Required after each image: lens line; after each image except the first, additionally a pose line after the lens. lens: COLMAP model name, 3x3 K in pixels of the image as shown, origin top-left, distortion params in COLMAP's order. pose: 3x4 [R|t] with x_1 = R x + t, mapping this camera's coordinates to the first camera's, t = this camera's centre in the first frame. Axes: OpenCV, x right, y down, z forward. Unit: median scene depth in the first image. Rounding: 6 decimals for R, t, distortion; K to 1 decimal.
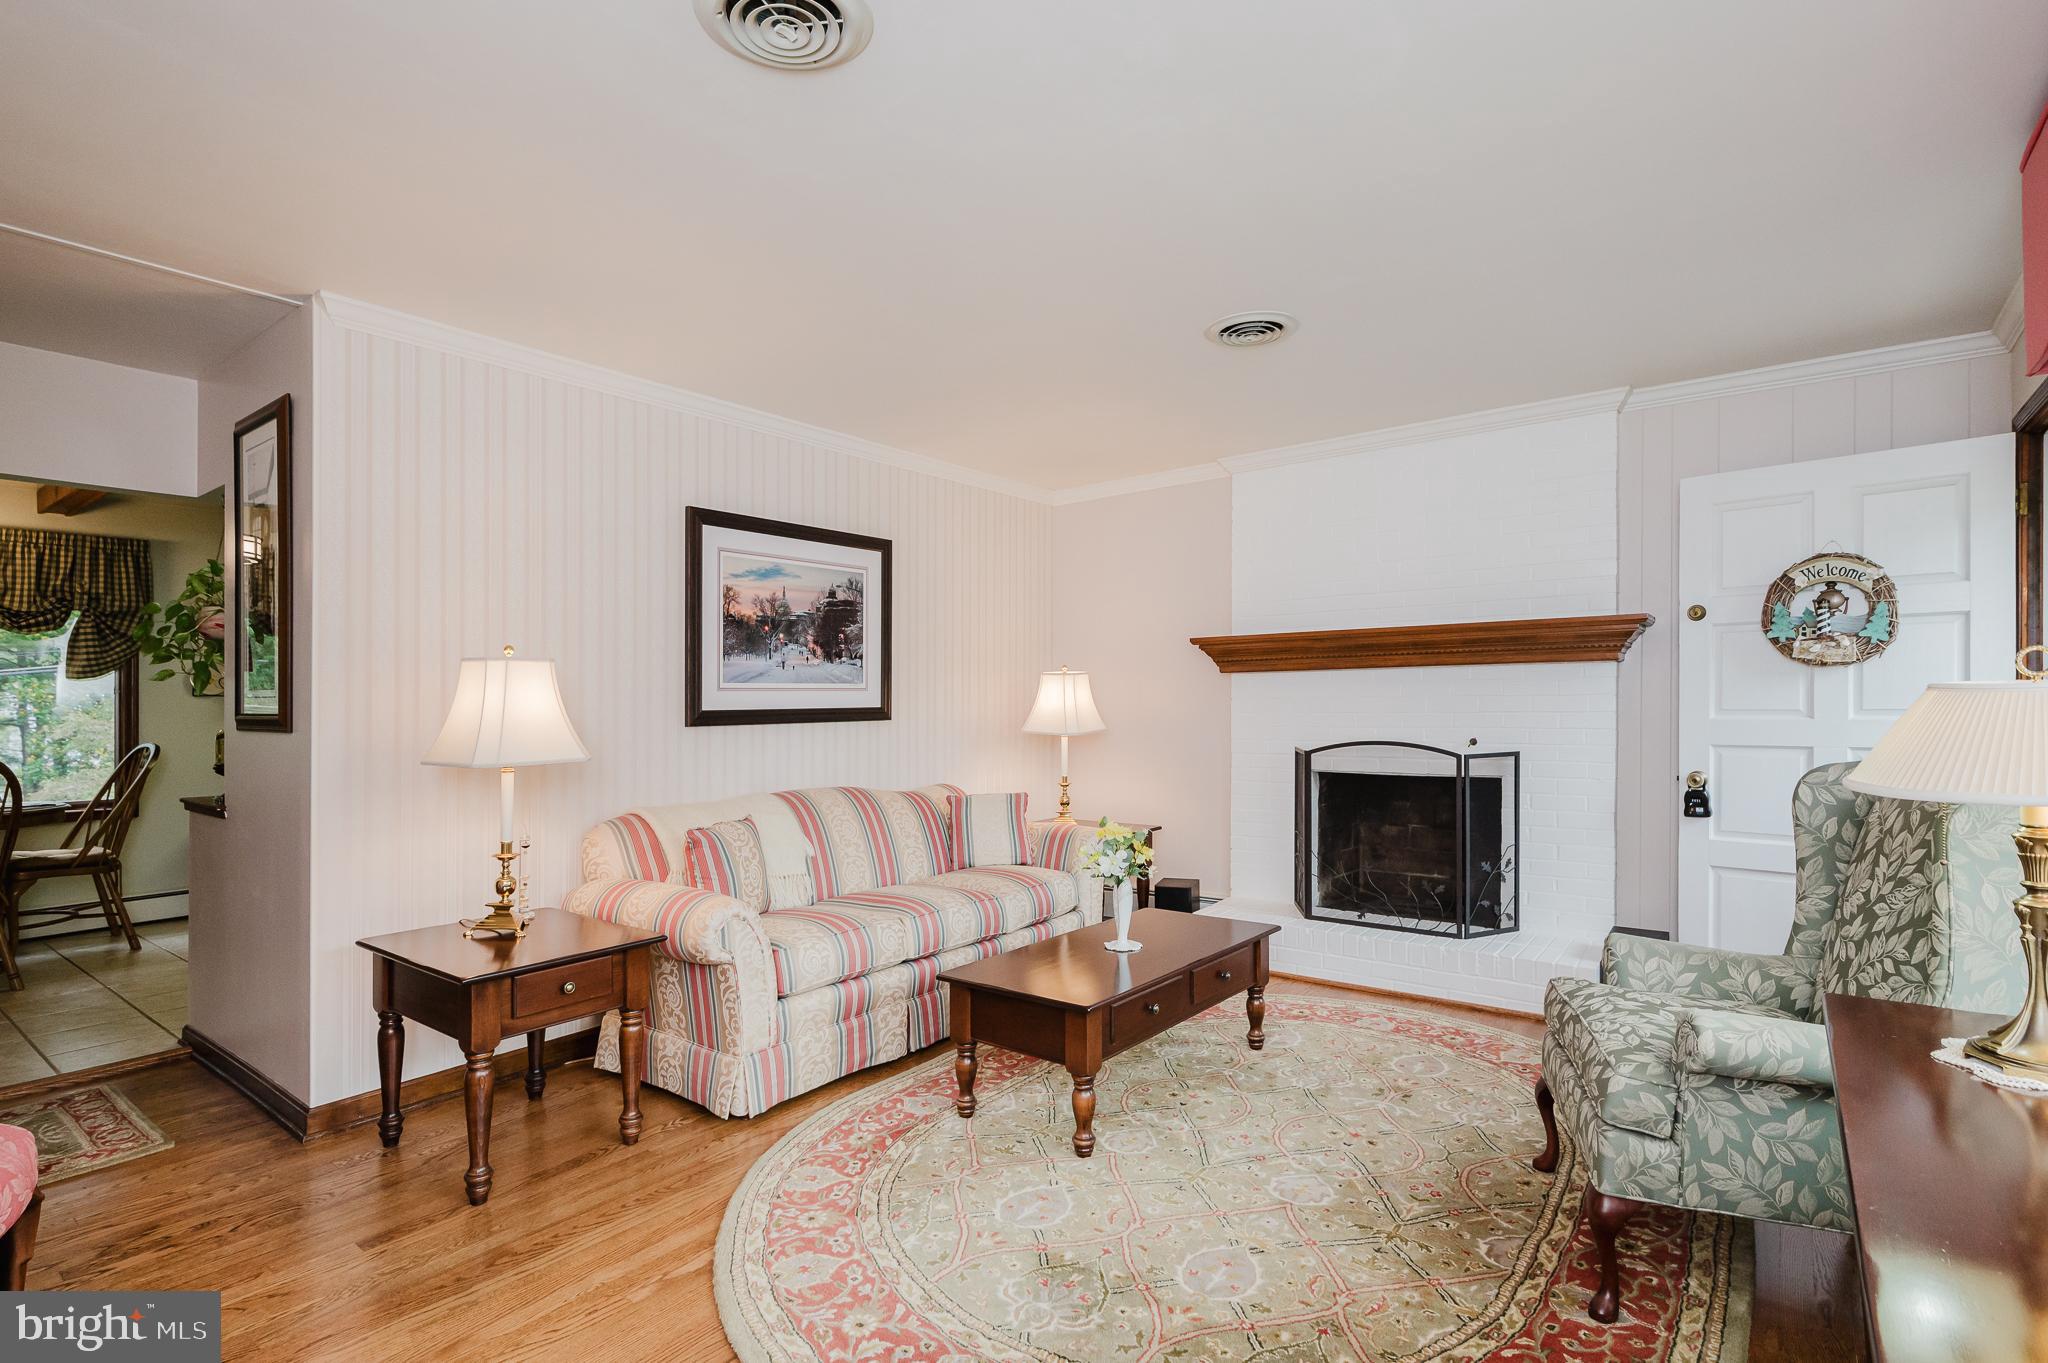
lens RADIAL K [[1030.7, 0, 1037.3], [0, 1030.7, 696.1], [0, 0, 1]] dist [-0.001232, 0.000062]
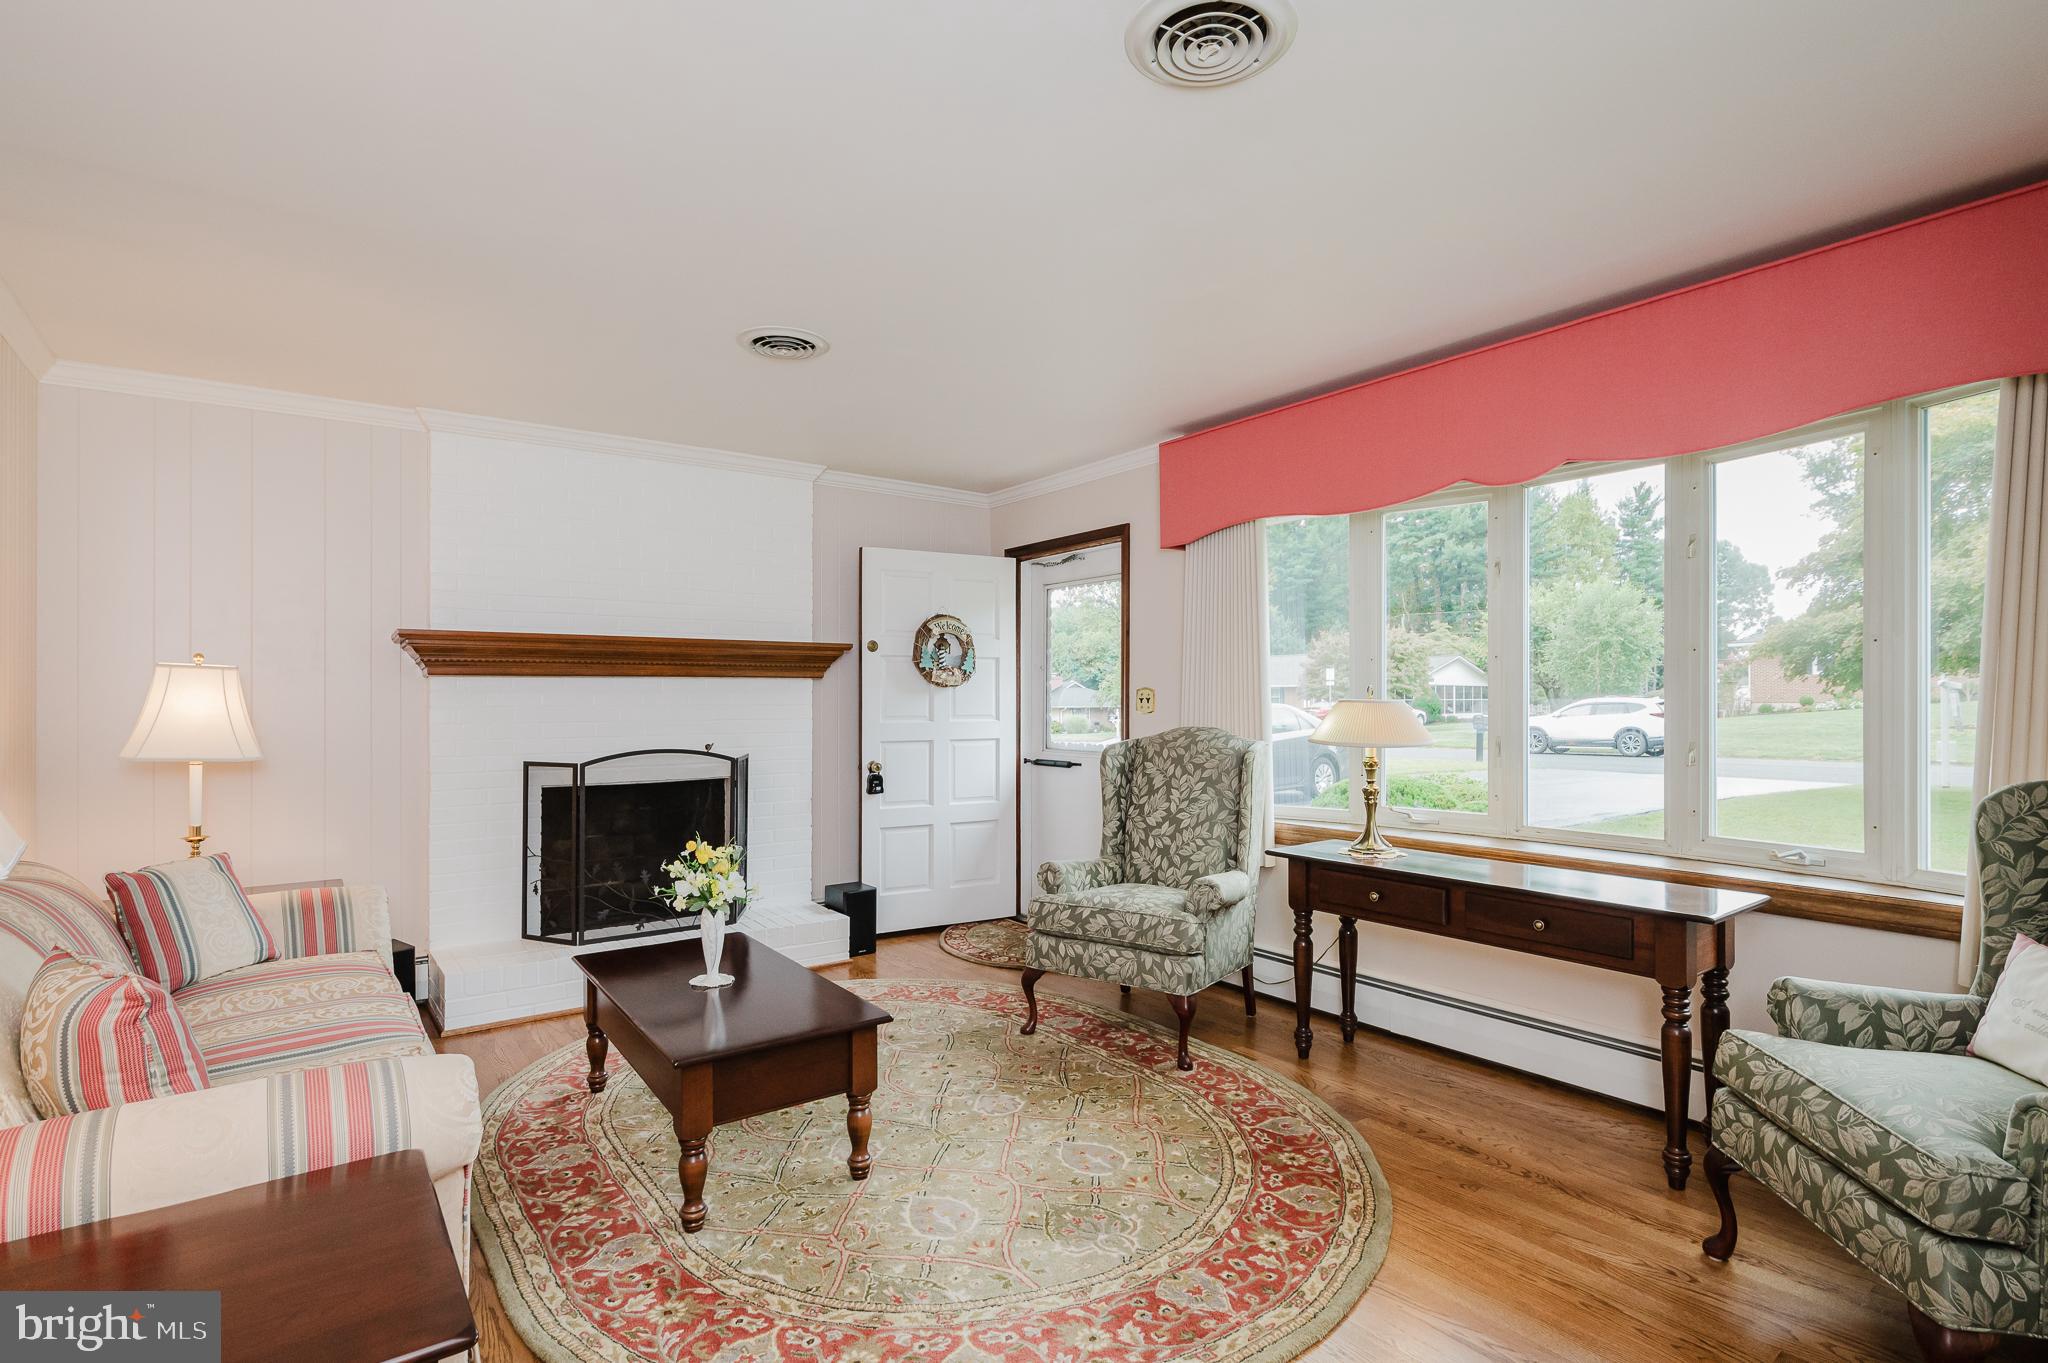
lens RADIAL K [[975.2, 0, 1089.1], [0, 975.2, 708.8], [0, 0, 1]] dist [-0.002897, -0.000067]
pose [[0.243605, 0.003376, 0.969869, -0.530543], [-0.002554, 0.999993, -0.002839, 0.005906], [-0.969871, -0.001785, 0.243612, 0.383278]]
